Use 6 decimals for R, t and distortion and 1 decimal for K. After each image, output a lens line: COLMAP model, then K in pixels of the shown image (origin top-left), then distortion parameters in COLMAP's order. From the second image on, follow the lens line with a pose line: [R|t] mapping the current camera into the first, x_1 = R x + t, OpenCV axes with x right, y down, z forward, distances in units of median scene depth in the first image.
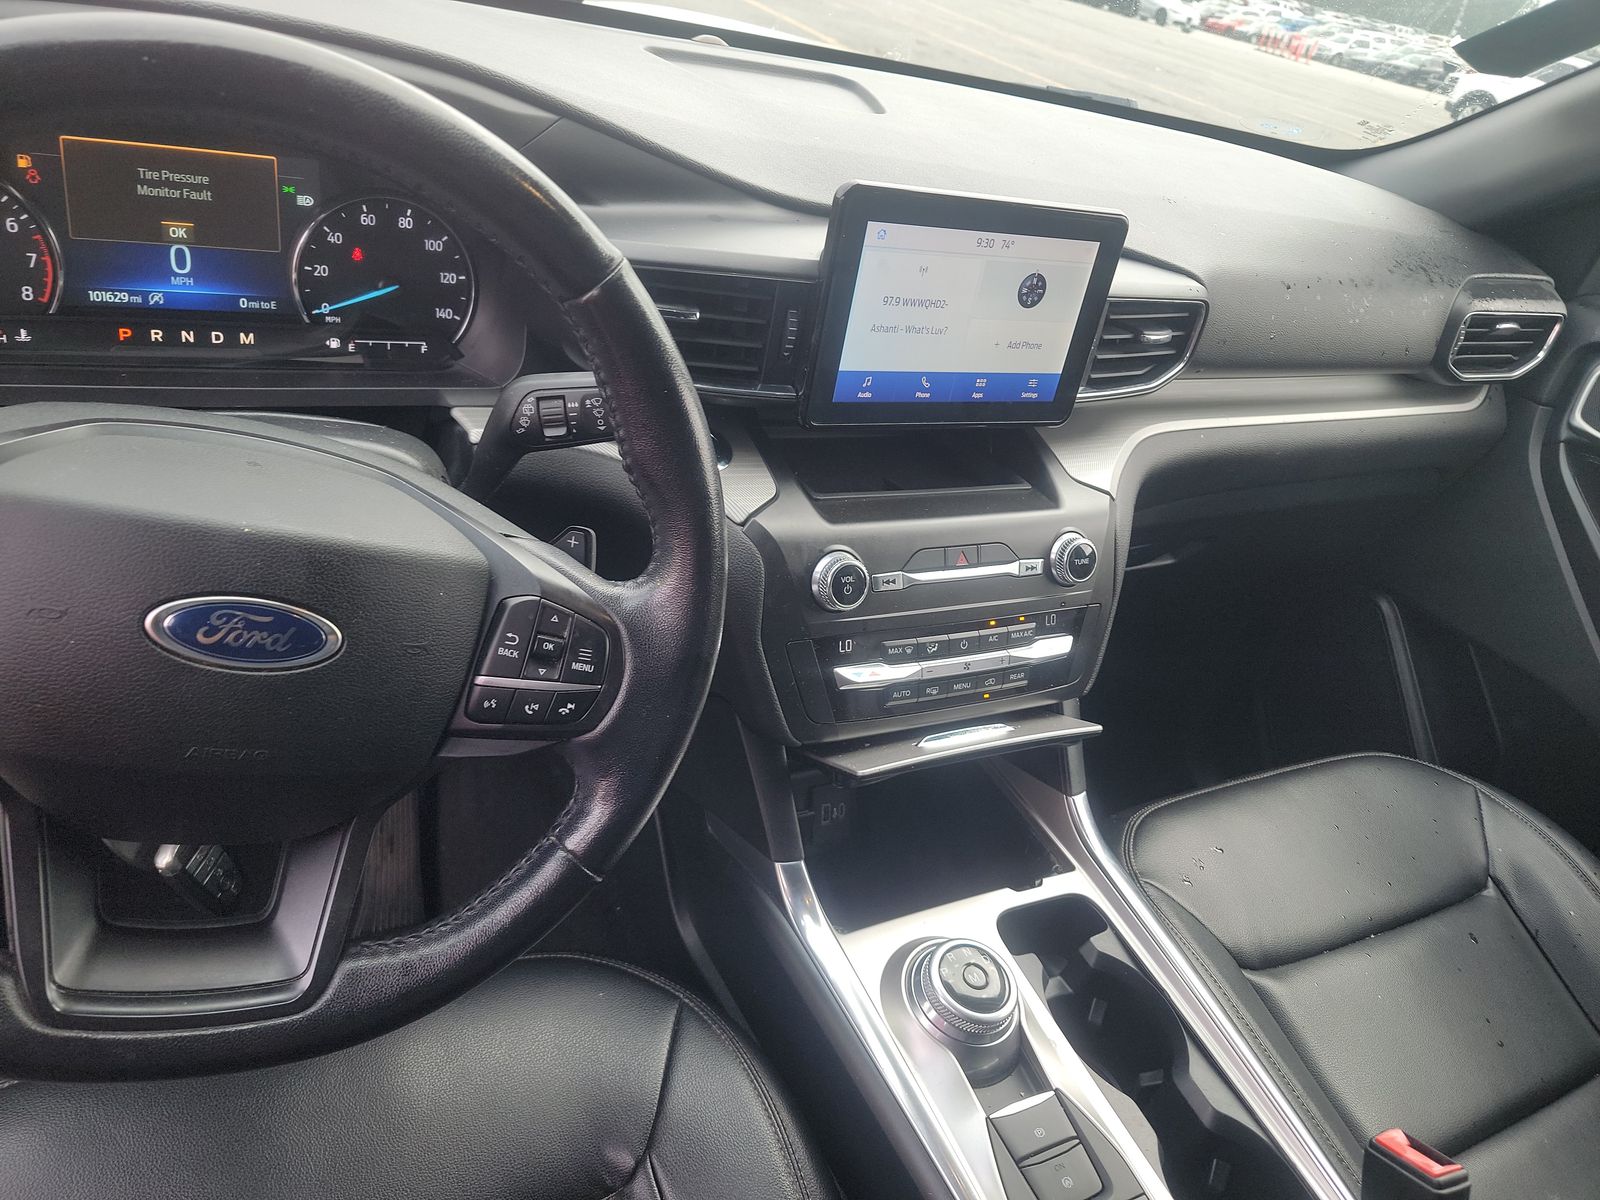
lens RADIAL K [[1141.5, 0, 800.0], [0, 1141.5, 600.0], [0, 0, 1]] dist [0.061890, -0.057352]
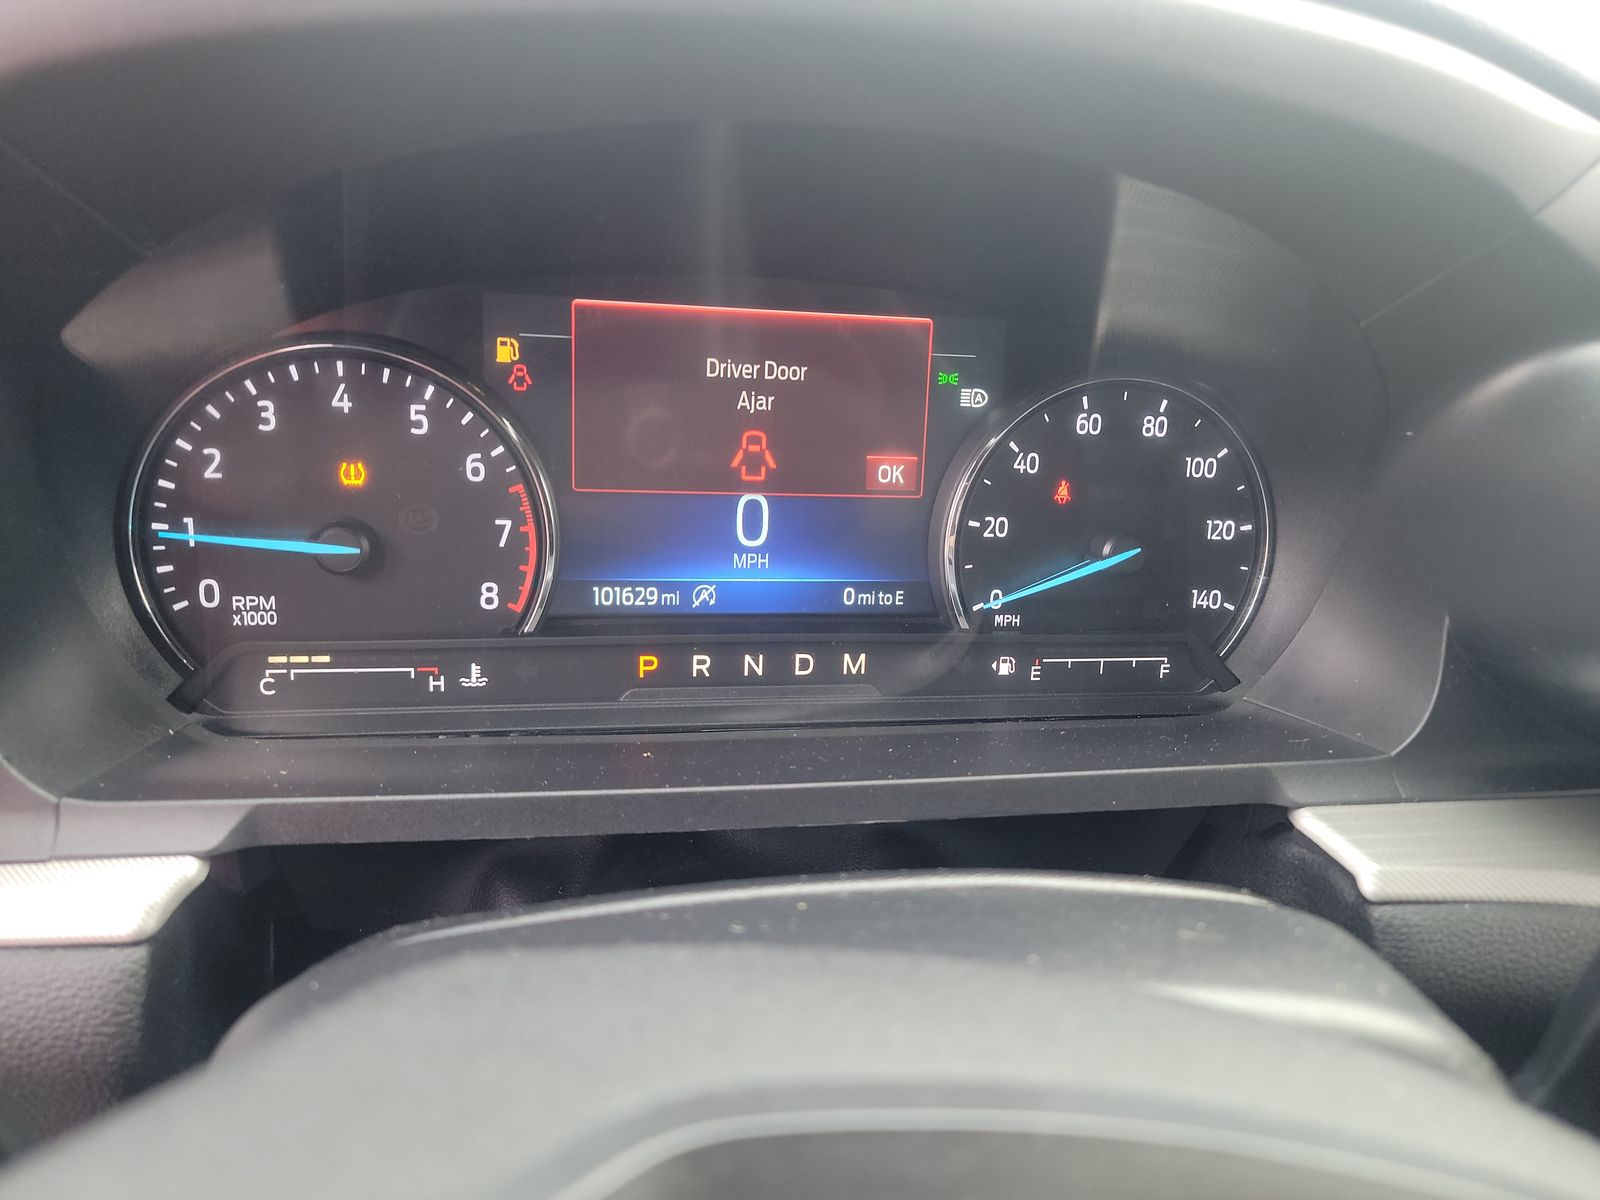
lens RADIAL K [[1141.5, 0, 800.0], [0, 1141.5, 600.0], [0, 0, 1]] dist [0.061890, -0.057352]
pose [[0.942849, -0.038639, -0.330973, -0.333797], [-0.041282, 0.972058, -0.231082, -0.136703], [0.330654, 0.231538, 0.914909, 0.526940]]
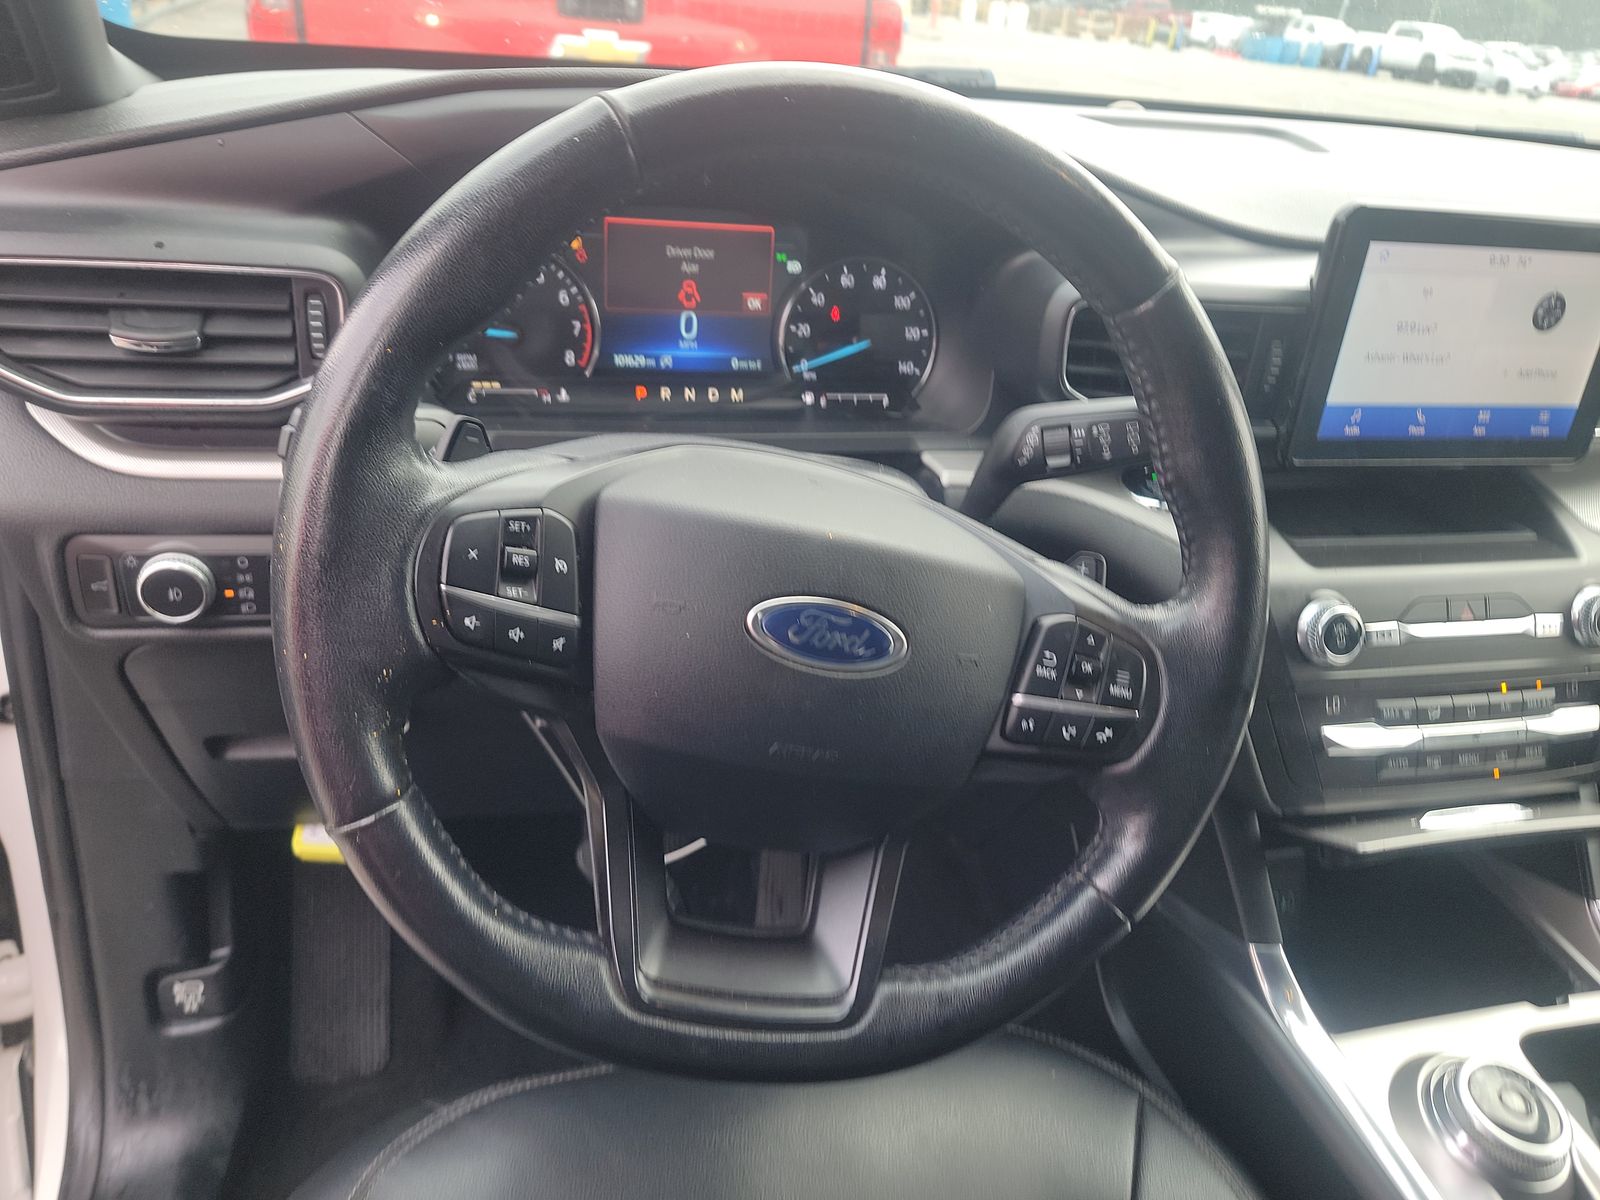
lens RADIAL K [[1155.2, 0, 791.2], [0, 1155.2, 578.1], [0, 0, 1]] dist [0.064789, -0.064255]
pose [[0.967509, -0.000203, -0.252836, -0.157037], [-0.027312, 0.994064, -0.105309, 0.055356], [0.251356, 0.108793, 0.961761, -0.005512]]
